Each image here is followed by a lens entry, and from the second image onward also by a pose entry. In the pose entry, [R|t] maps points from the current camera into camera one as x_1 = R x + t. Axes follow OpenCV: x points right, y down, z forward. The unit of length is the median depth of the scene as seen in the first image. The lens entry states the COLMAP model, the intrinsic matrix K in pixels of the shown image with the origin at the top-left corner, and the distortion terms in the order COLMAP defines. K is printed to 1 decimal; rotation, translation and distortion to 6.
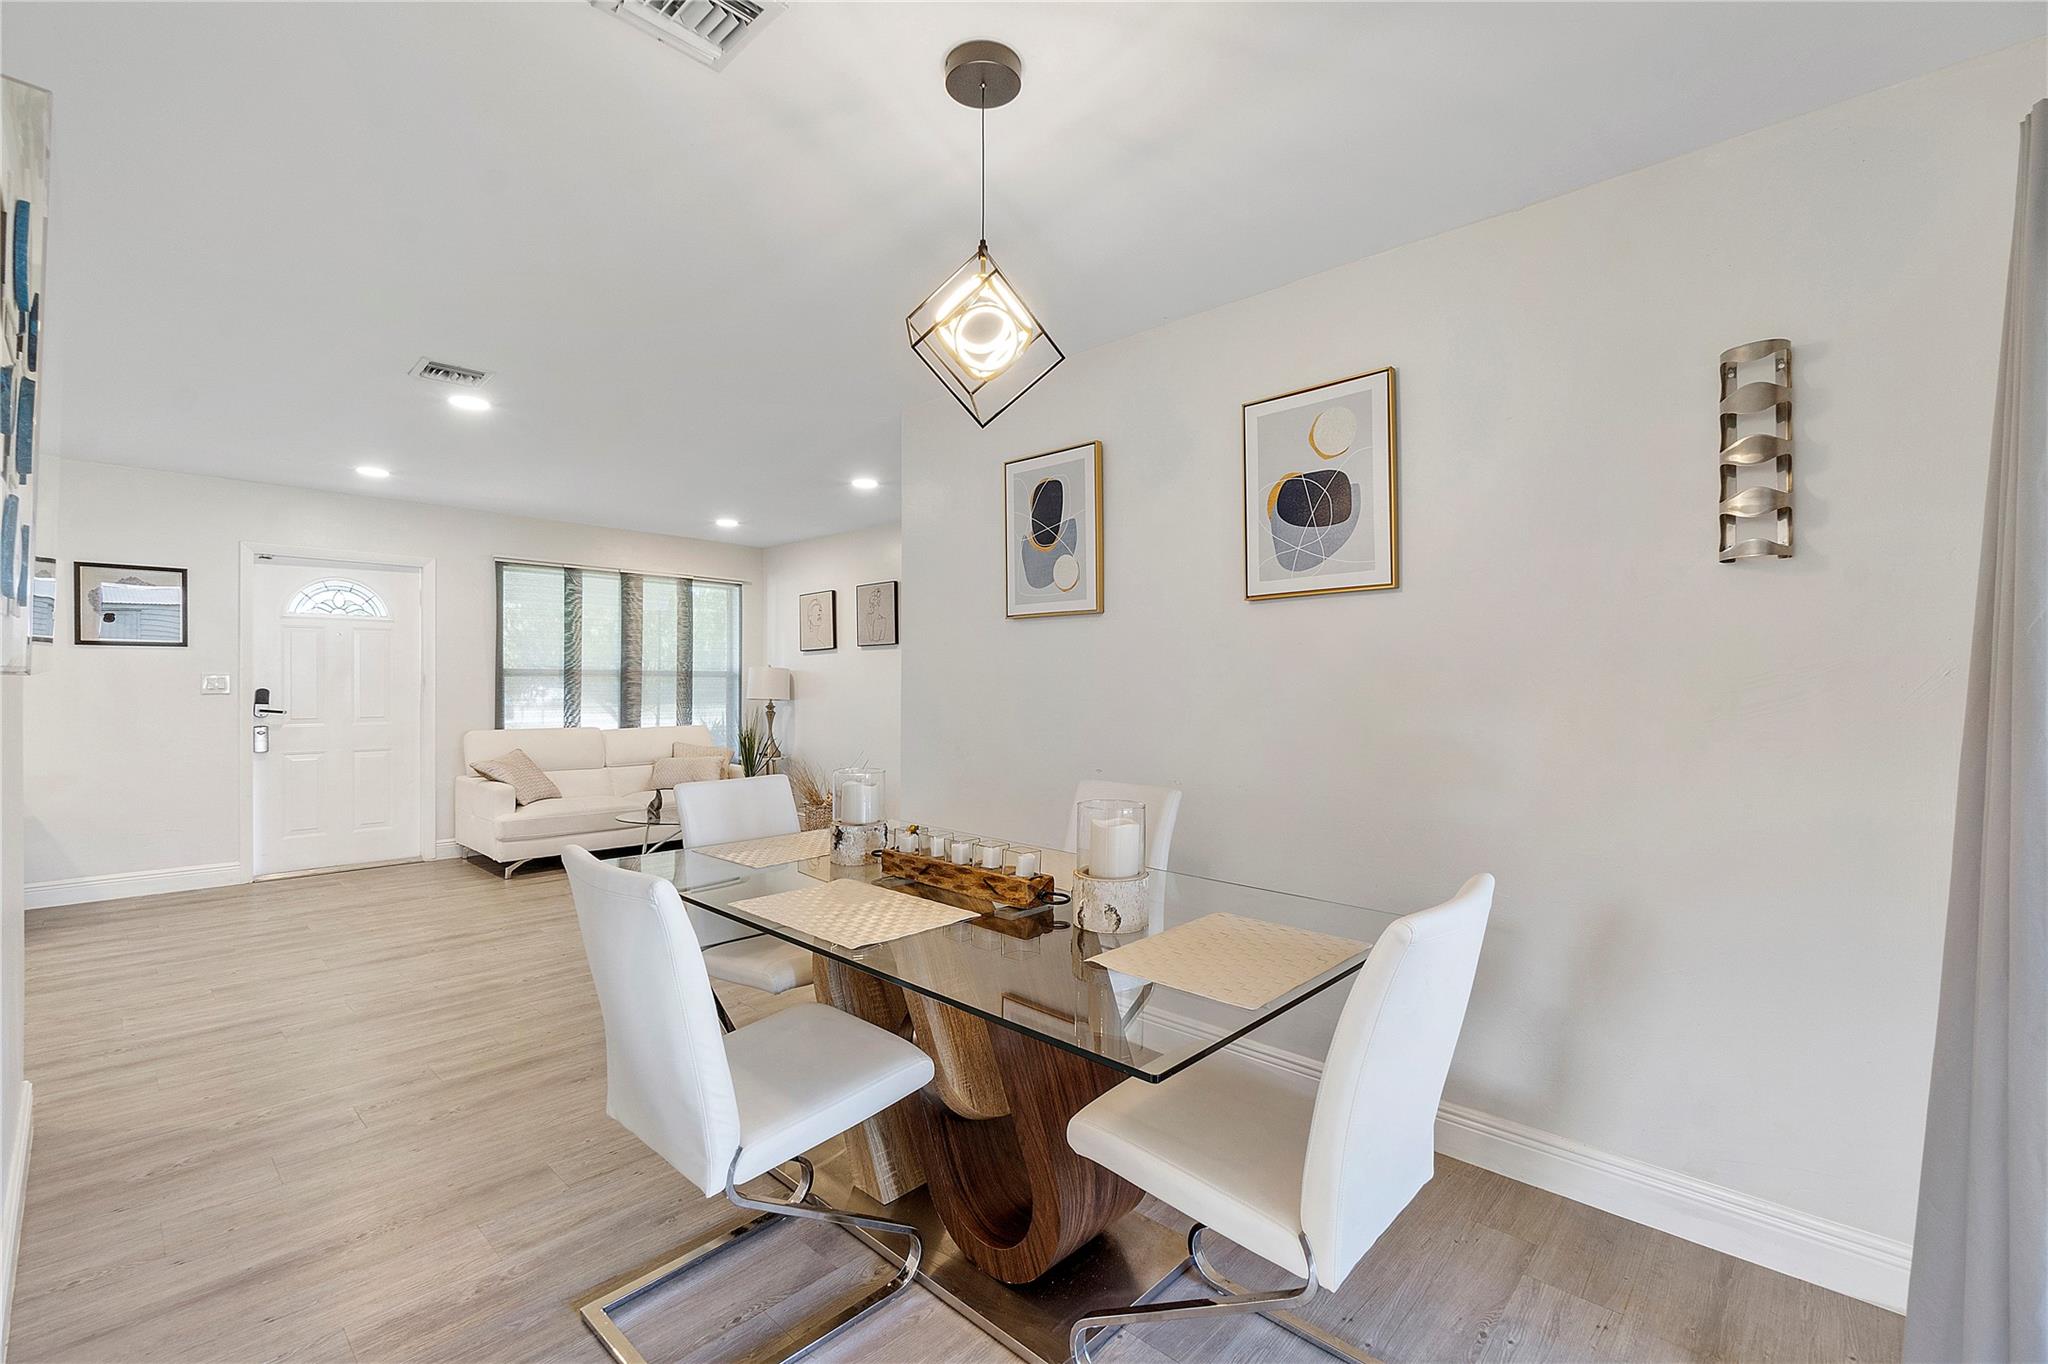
lens RADIAL K [[885.4, 0, 1020.0], [0, 885.4, 687.6], [0, 0, 1]] dist [-0.005878, 0.000664]
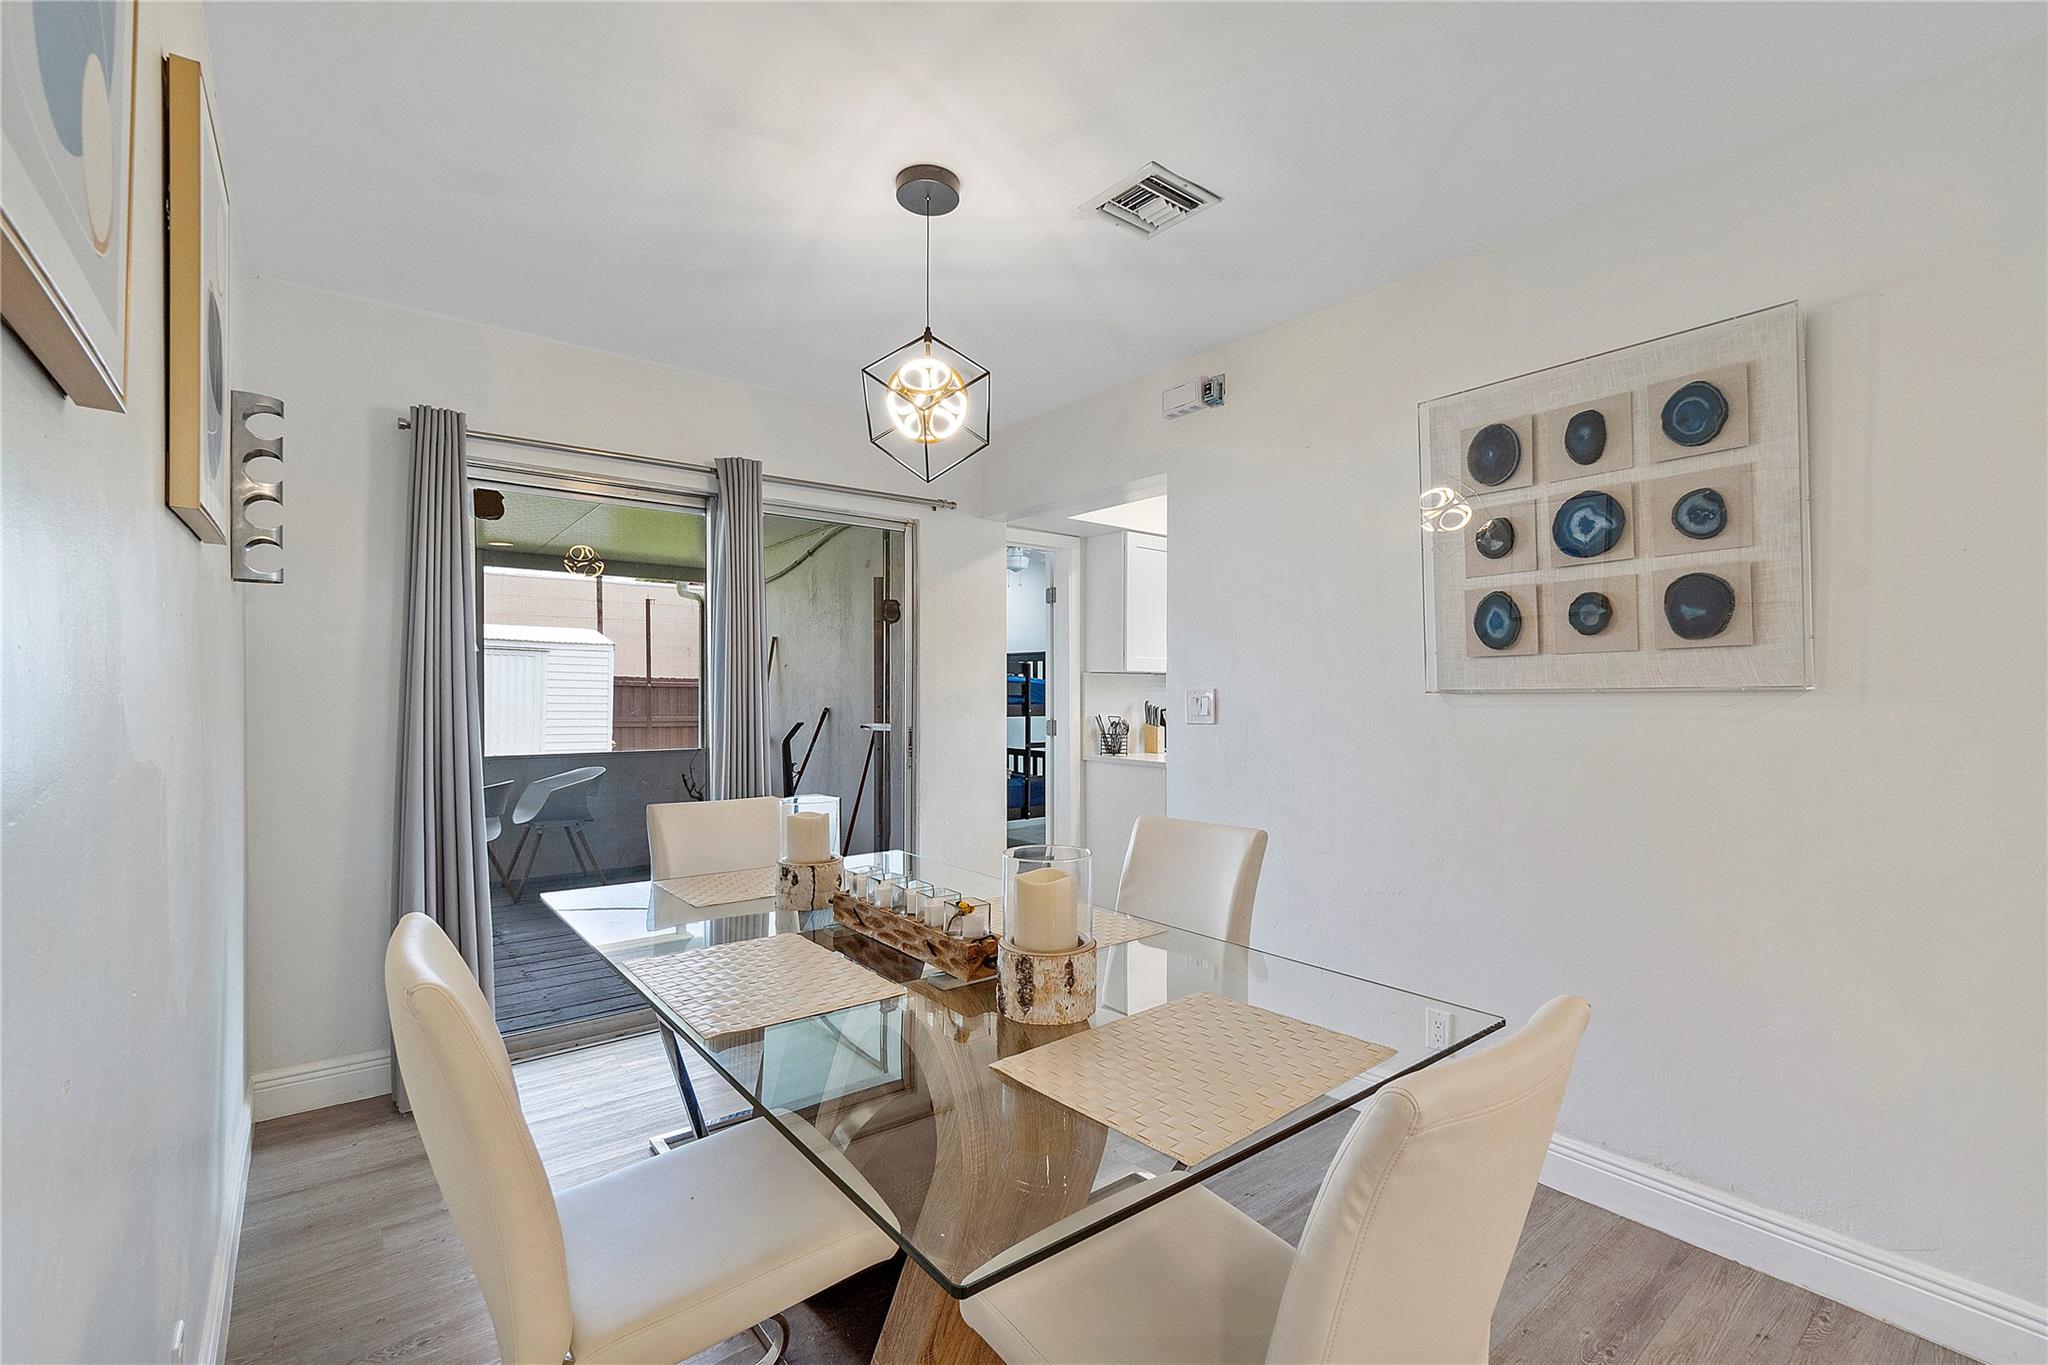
lens RADIAL K [[885.4, 0, 1020.0], [0, 885.4, 688.1], [0, 0, 1]] dist [-0.005878, 0.000664]
pose [[-0.989448, -0.010248, 0.144528, -0.099362], [-0.009581, 0.999940, 0.005309, -0.006335], [-0.144574, 0.003868, -0.989486, 0.636081]]
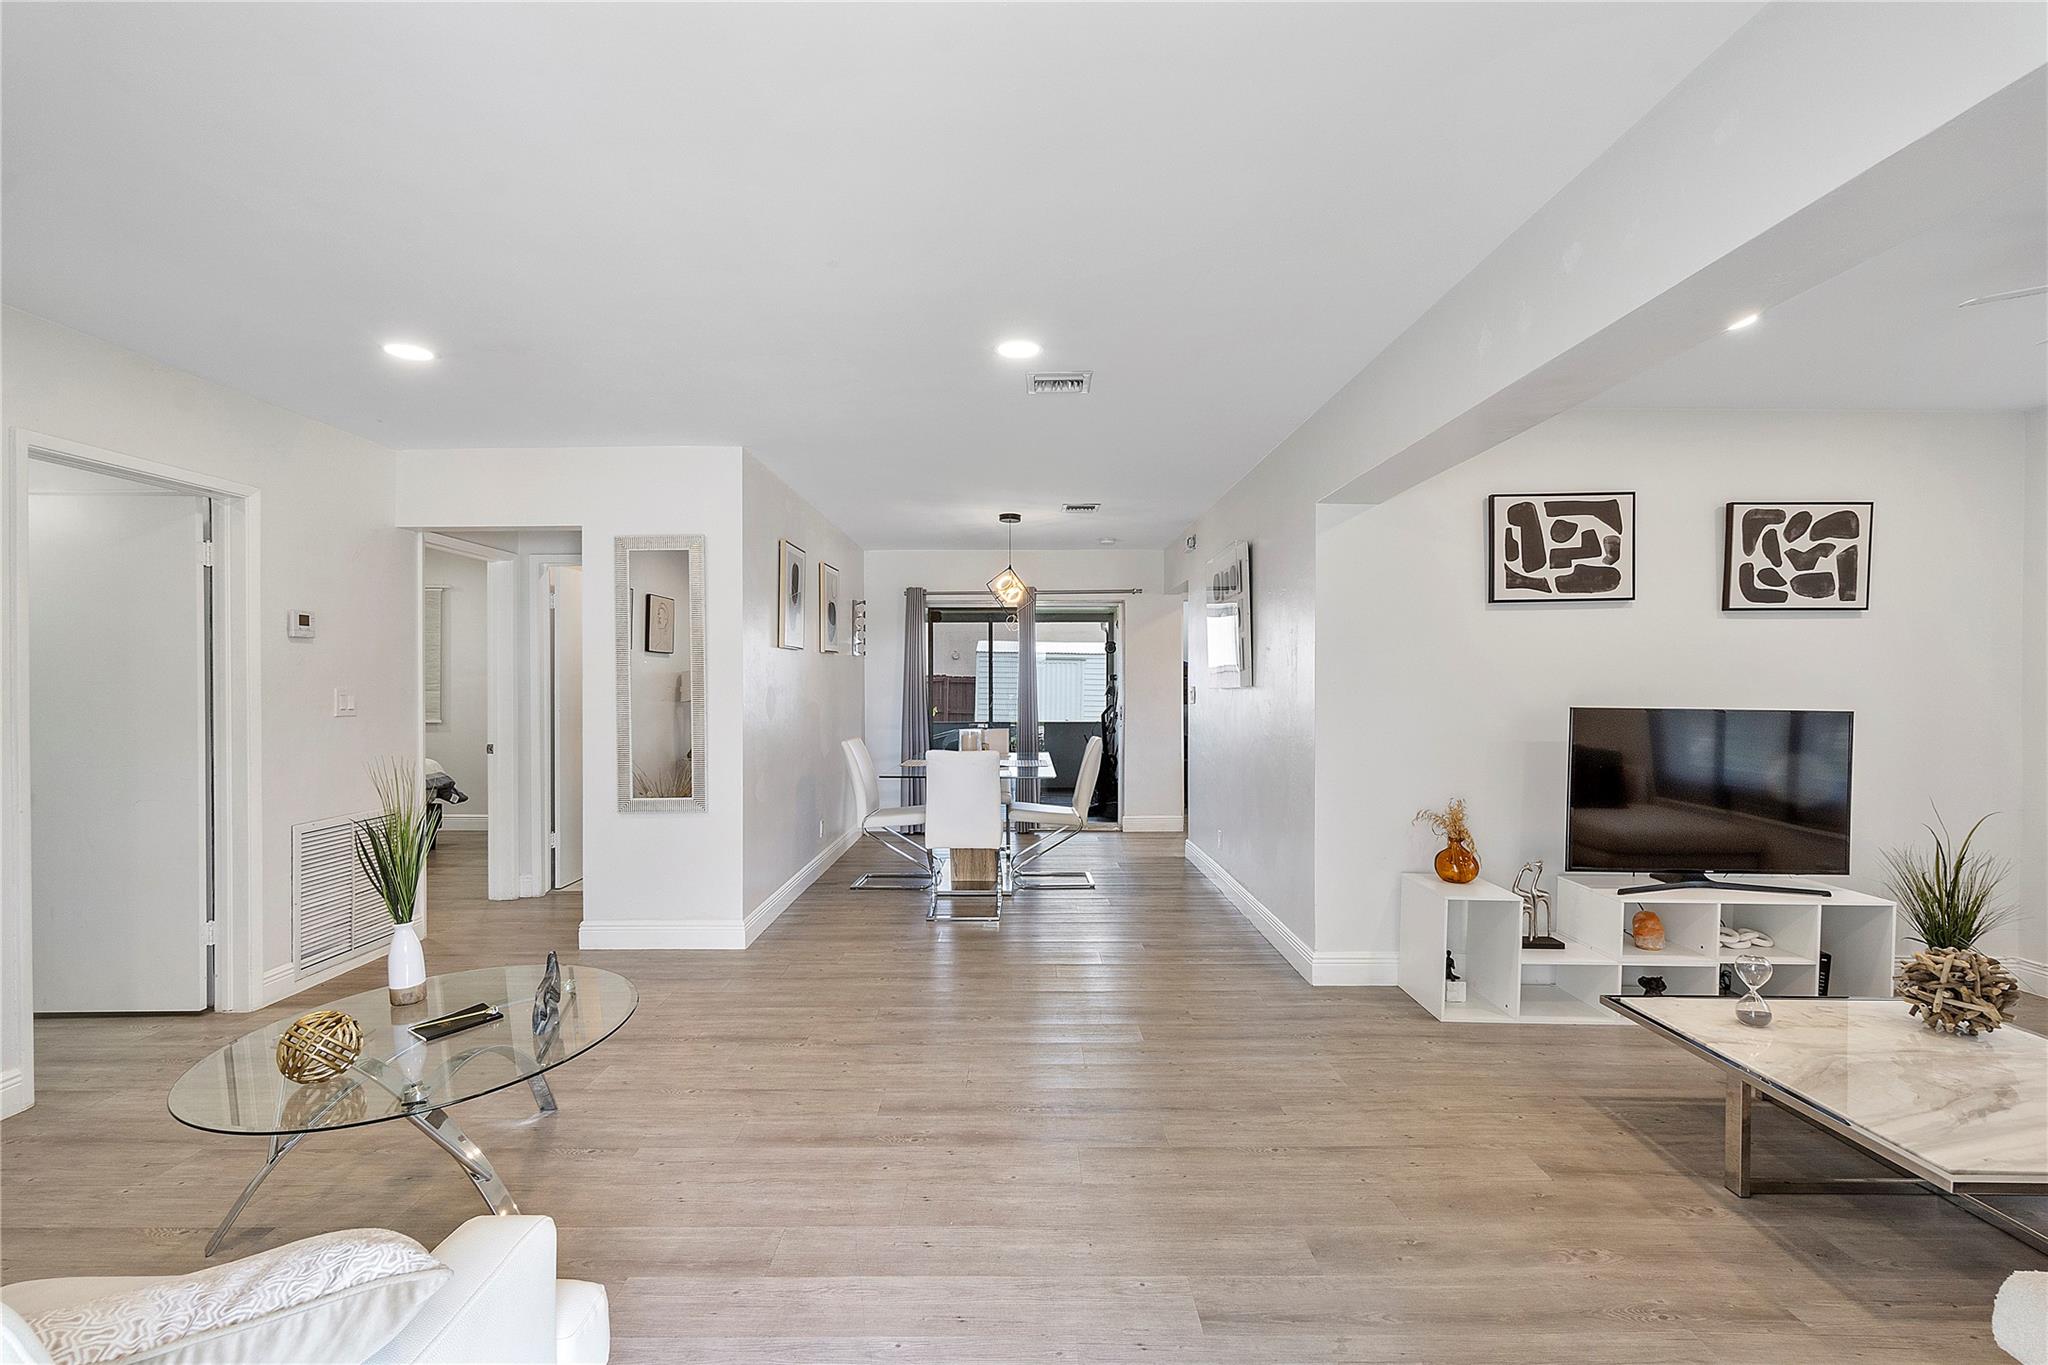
lens RADIAL K [[889.3, 0, 1020.1], [0, 889.3, 686.0], [0, 0, 1]] dist [-0.003749, 0.001008]
pose [[-0.684627, -0.005671, 0.728872, -0.782629], [0.004963, 0.999910, 0.012441, -0.018263], [-0.728877, 0.012135, -0.684537, 0.999215]]
